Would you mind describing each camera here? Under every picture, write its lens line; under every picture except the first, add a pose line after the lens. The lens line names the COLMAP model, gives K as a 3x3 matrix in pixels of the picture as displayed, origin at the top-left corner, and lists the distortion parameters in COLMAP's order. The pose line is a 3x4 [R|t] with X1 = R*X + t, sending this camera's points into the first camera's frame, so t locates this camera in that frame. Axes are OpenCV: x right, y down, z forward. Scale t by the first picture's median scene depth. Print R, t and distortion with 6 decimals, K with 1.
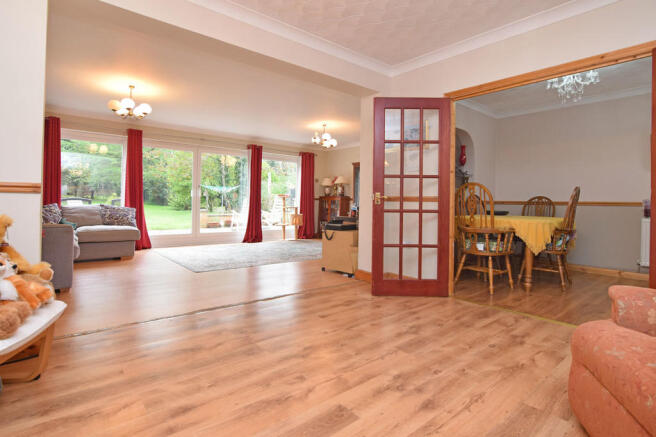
lens RADIAL K [[339.8, 0, 337.0], [0, 339.8, 211.4], [0, 0, 1]] dist [-0.019260, 0.000111]
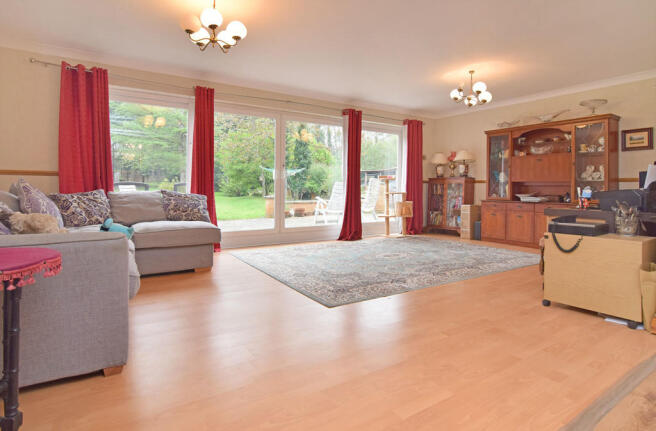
lens RADIAL K [[353.9, 0, 348.4], [0, 353.9, 201.7], [0, 0, 1]] dist [-0.023939, -0.000328]
pose [[0.995043, -0.003102, -0.099401, -0.175058], [0.004597, 0.999880, 0.014817, -0.004346], [0.099344, -0.015201, 0.994937, 0.221820]]
